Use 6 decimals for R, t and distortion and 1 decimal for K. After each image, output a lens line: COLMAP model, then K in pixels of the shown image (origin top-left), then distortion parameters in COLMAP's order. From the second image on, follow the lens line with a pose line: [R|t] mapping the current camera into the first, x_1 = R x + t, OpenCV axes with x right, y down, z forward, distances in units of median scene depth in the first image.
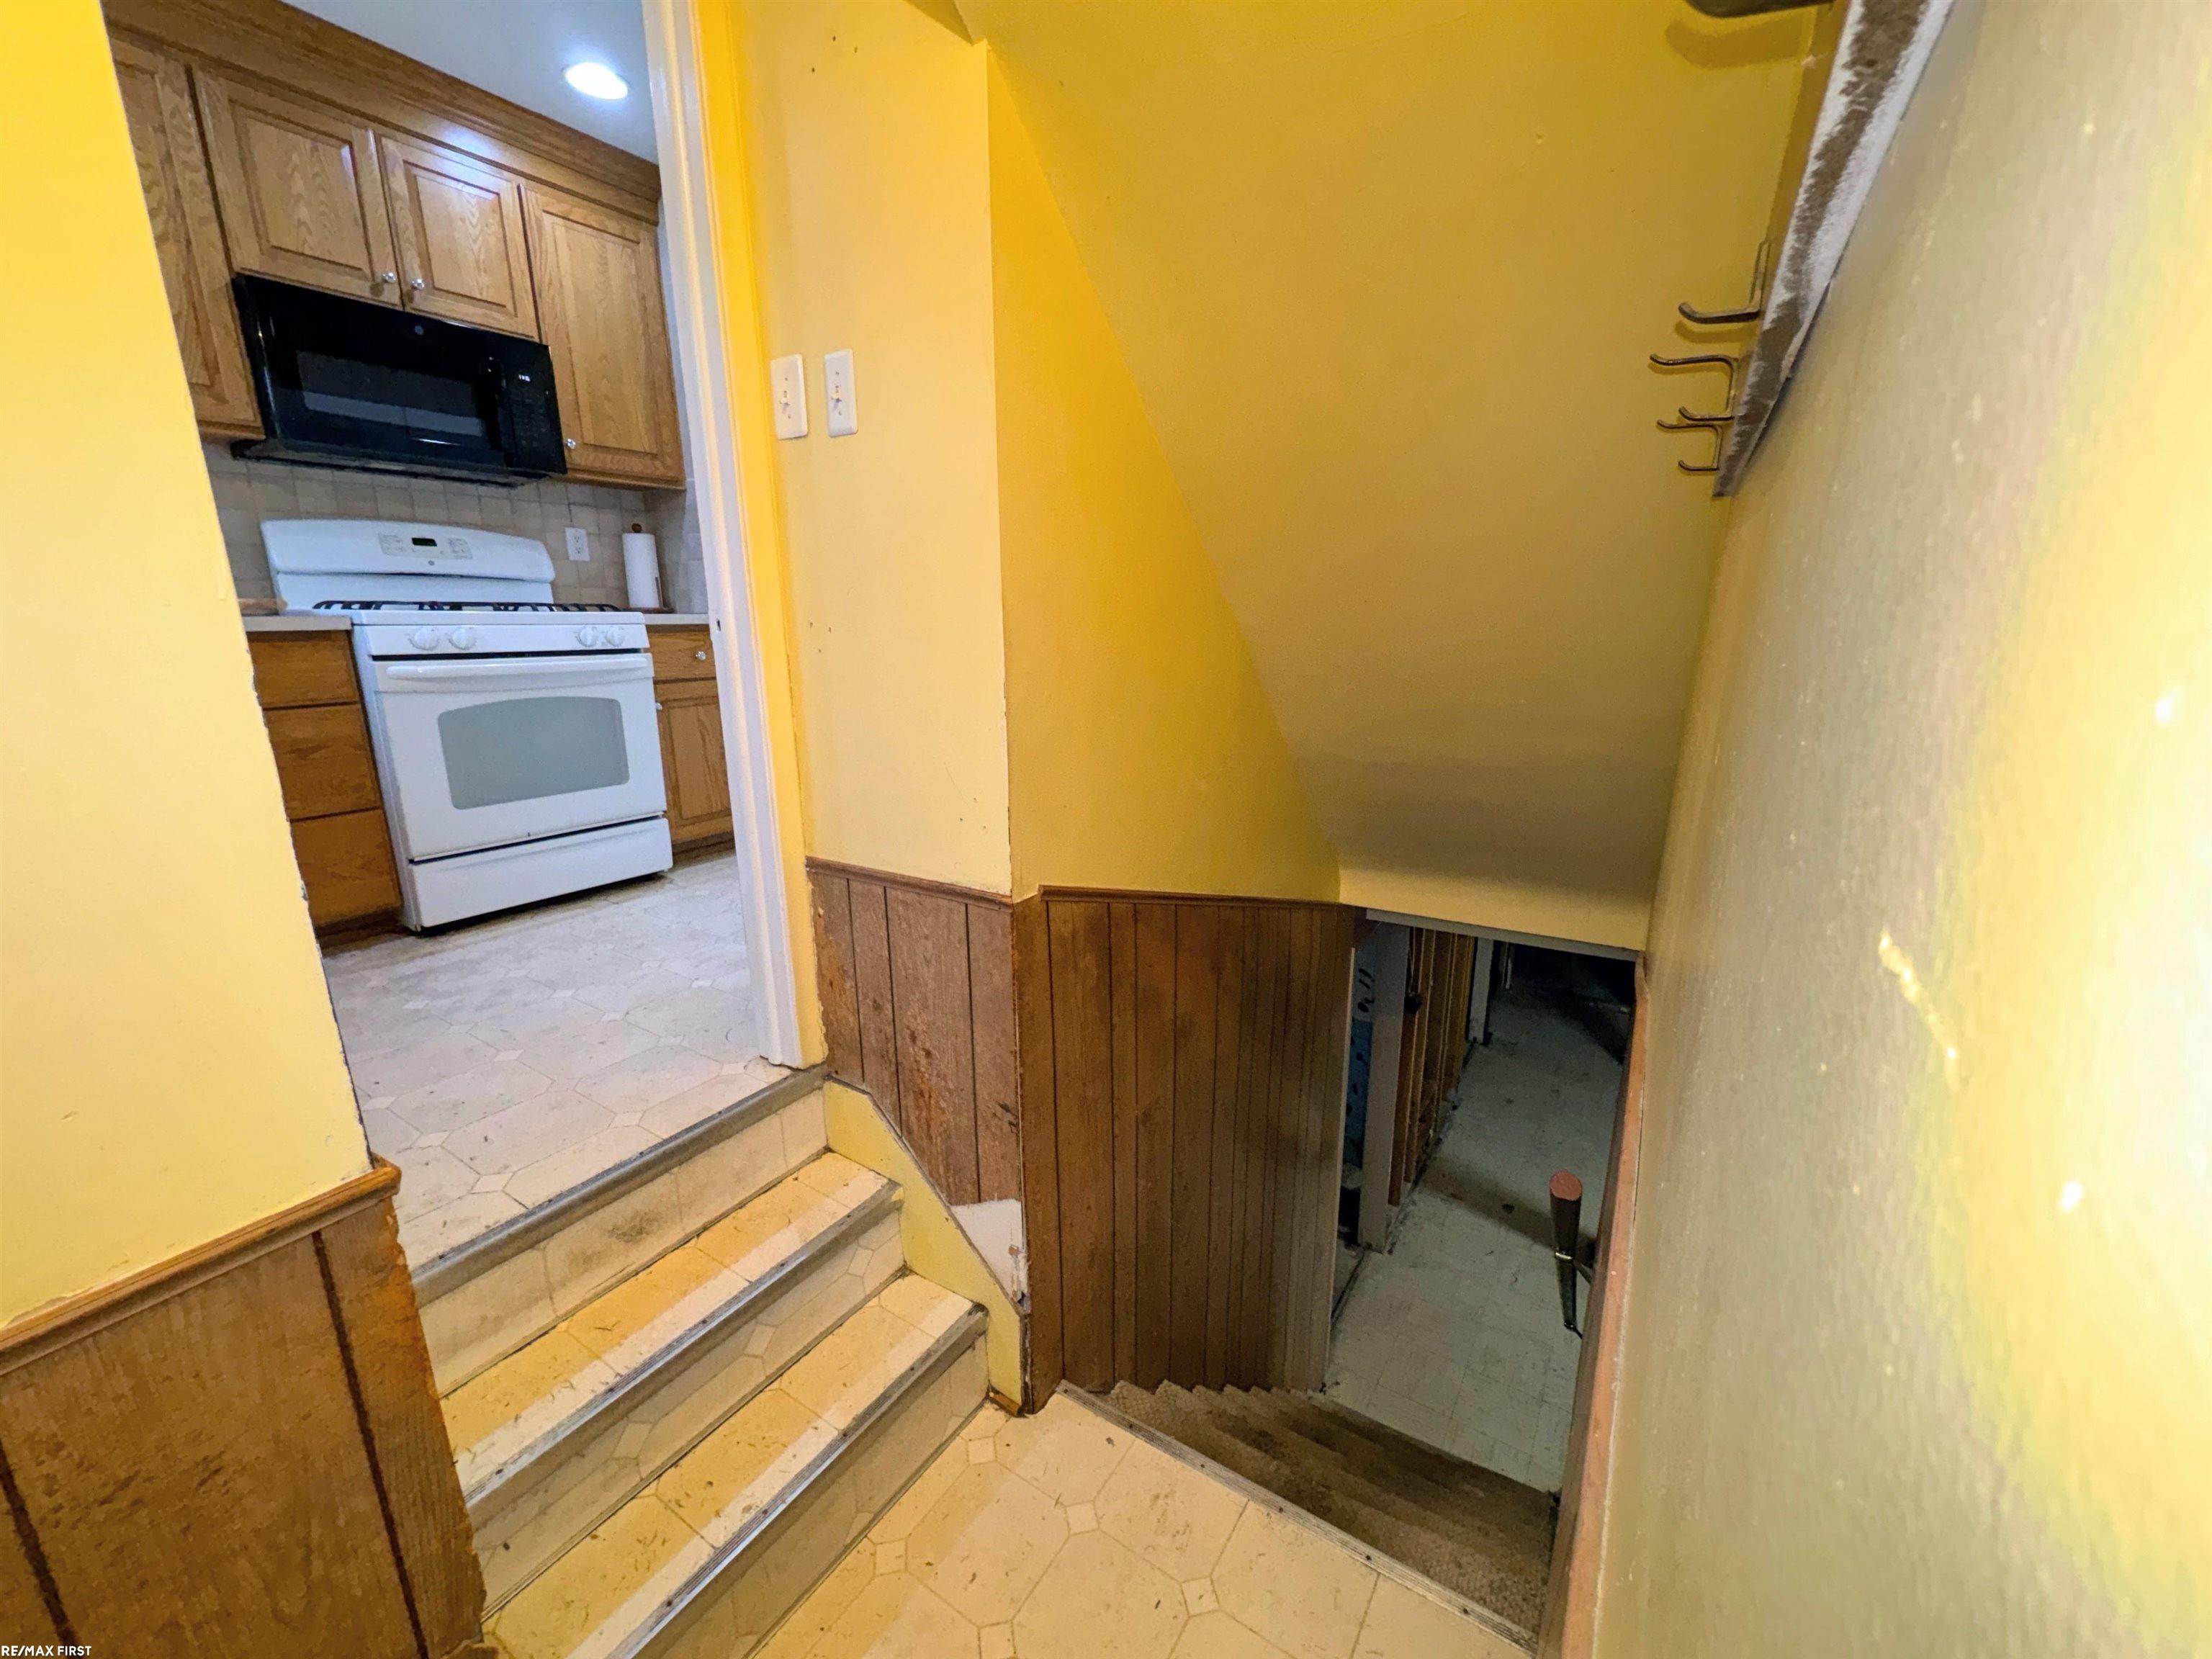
lens RADIAL K [[883.3, 0, 1113.6], [0, 883.3, 836.1], [0, 0, 1]] dist [-0.002973, -0.000318]
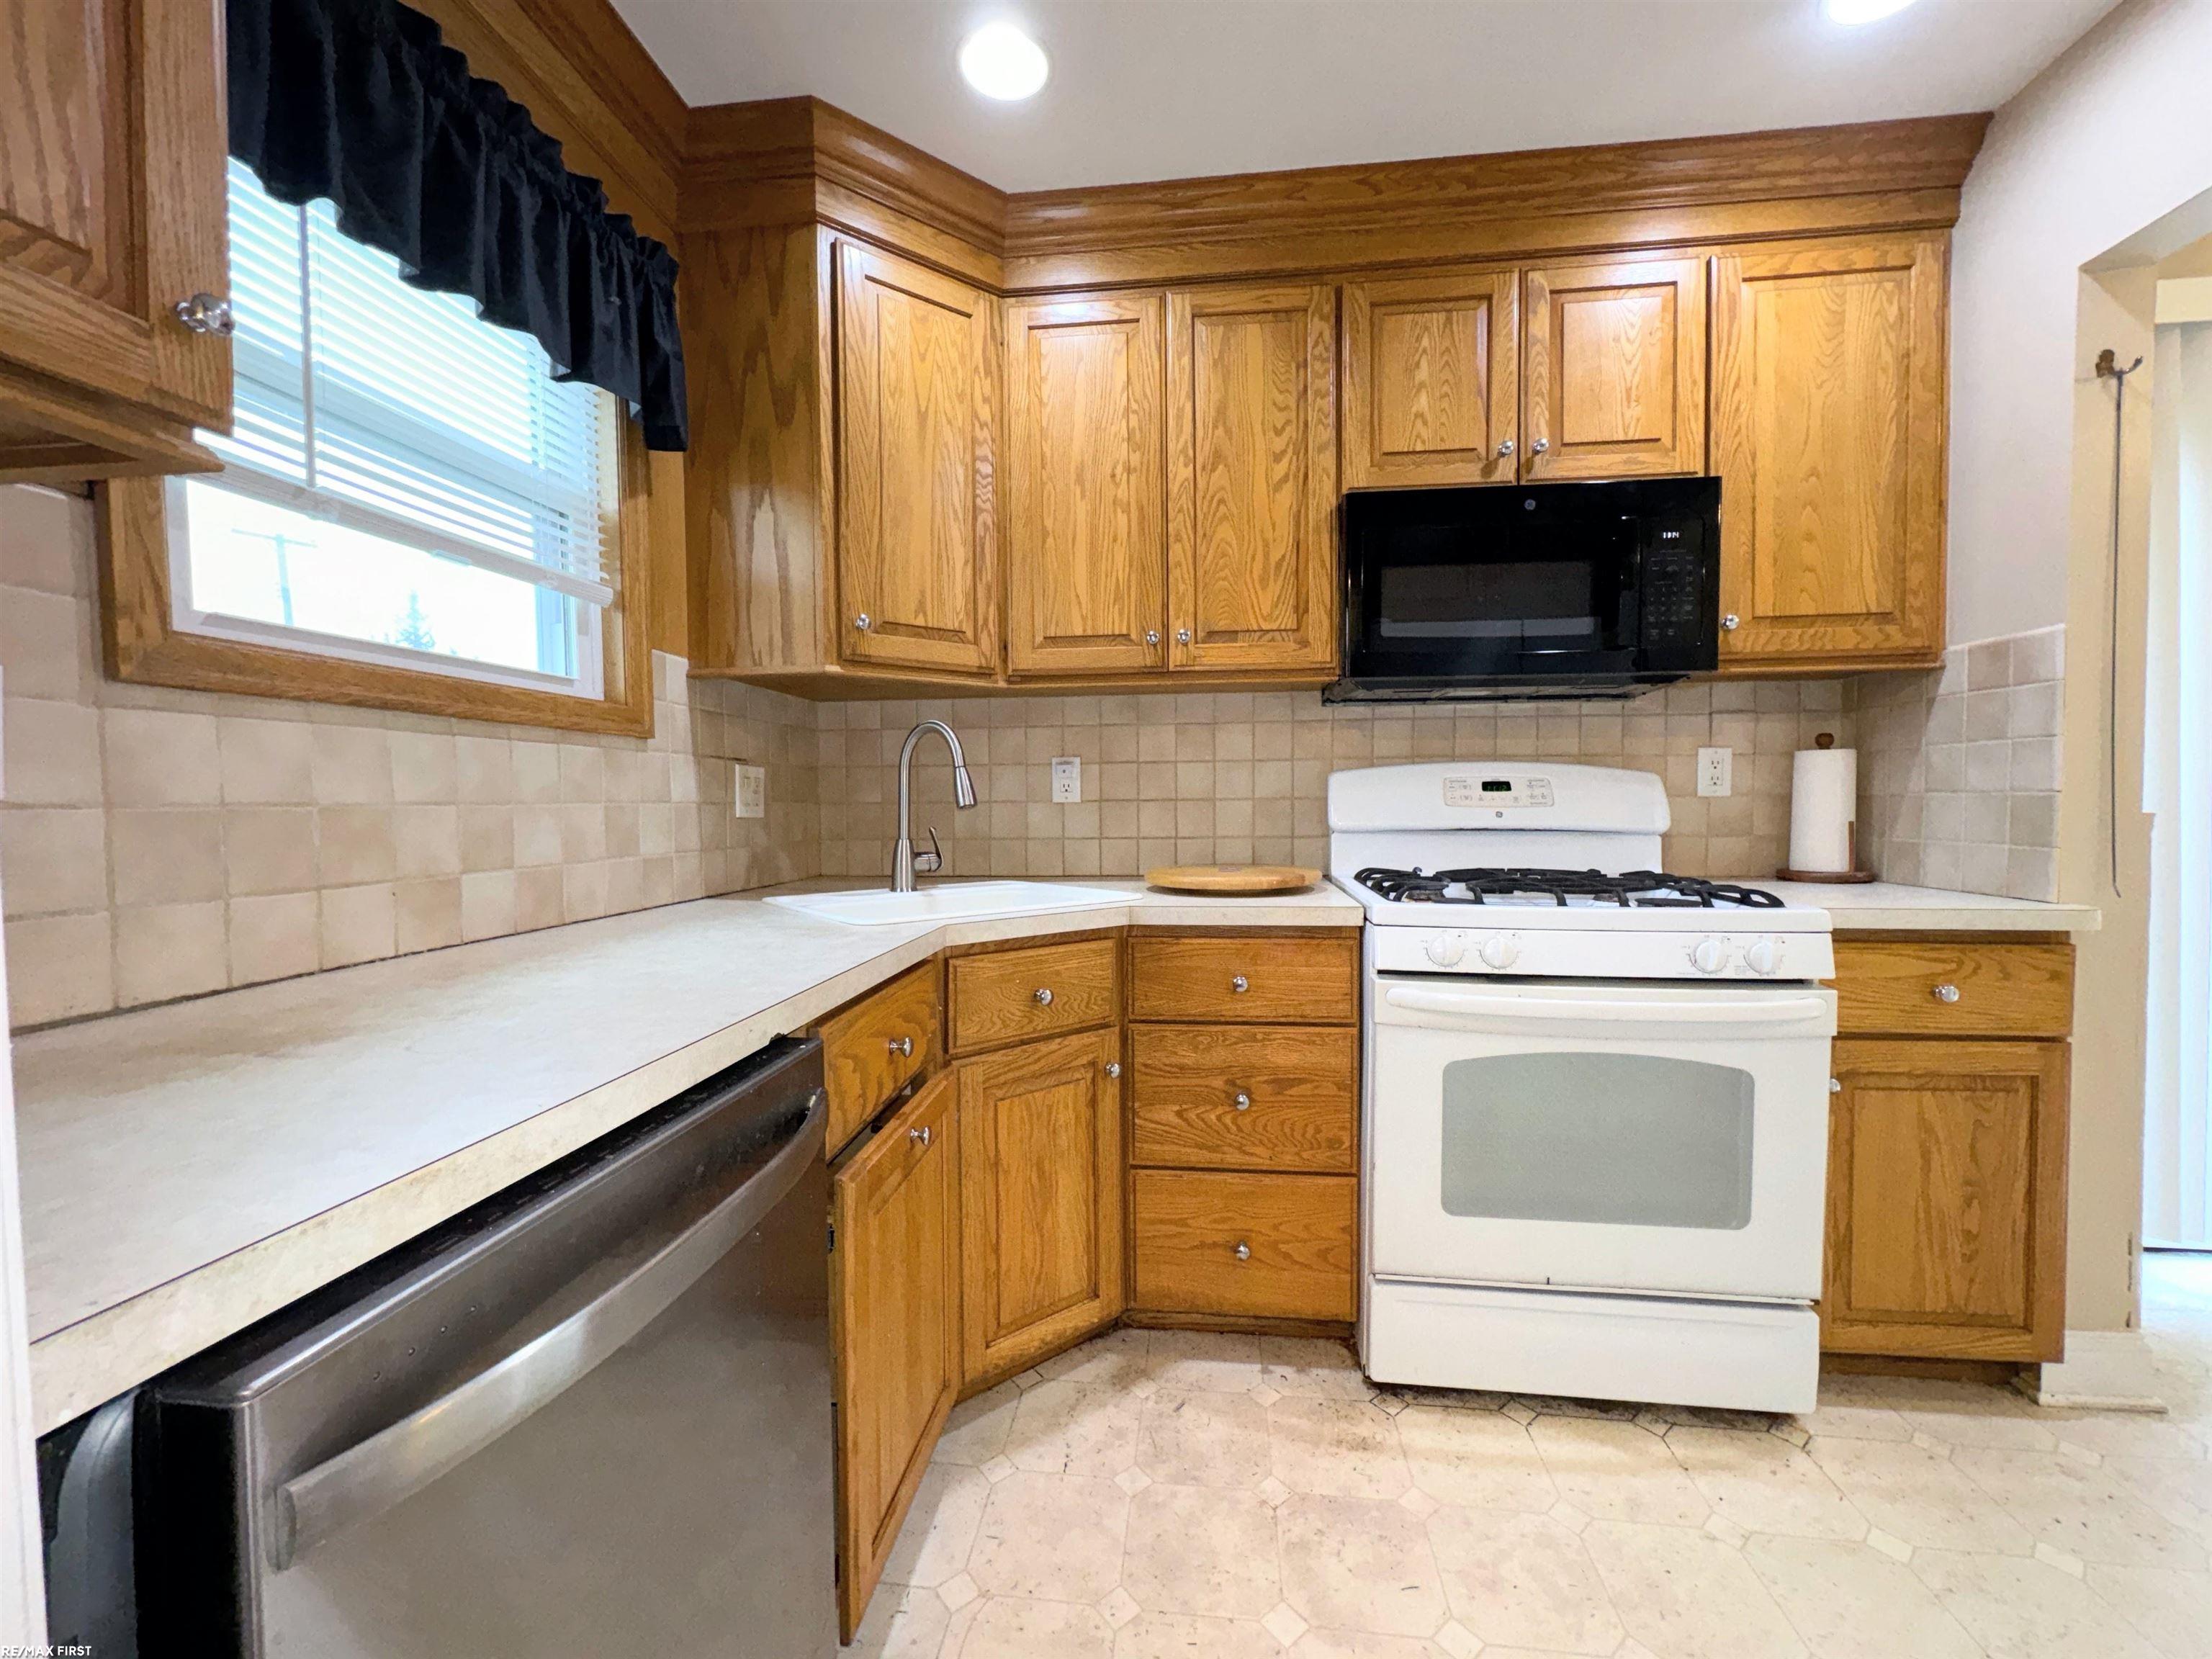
lens RADIAL K [[883.3, 0, 1107.3], [0, 883.3, 828.8], [0, 0, 1]] dist [-0.002973, -0.000318]
pose [[0.435827, 0.026433, -0.899642, -0.252172], [-0.212374, 0.974363, -0.074255, -0.168860], [0.874615, 0.223423, 0.430268, 0.393242]]
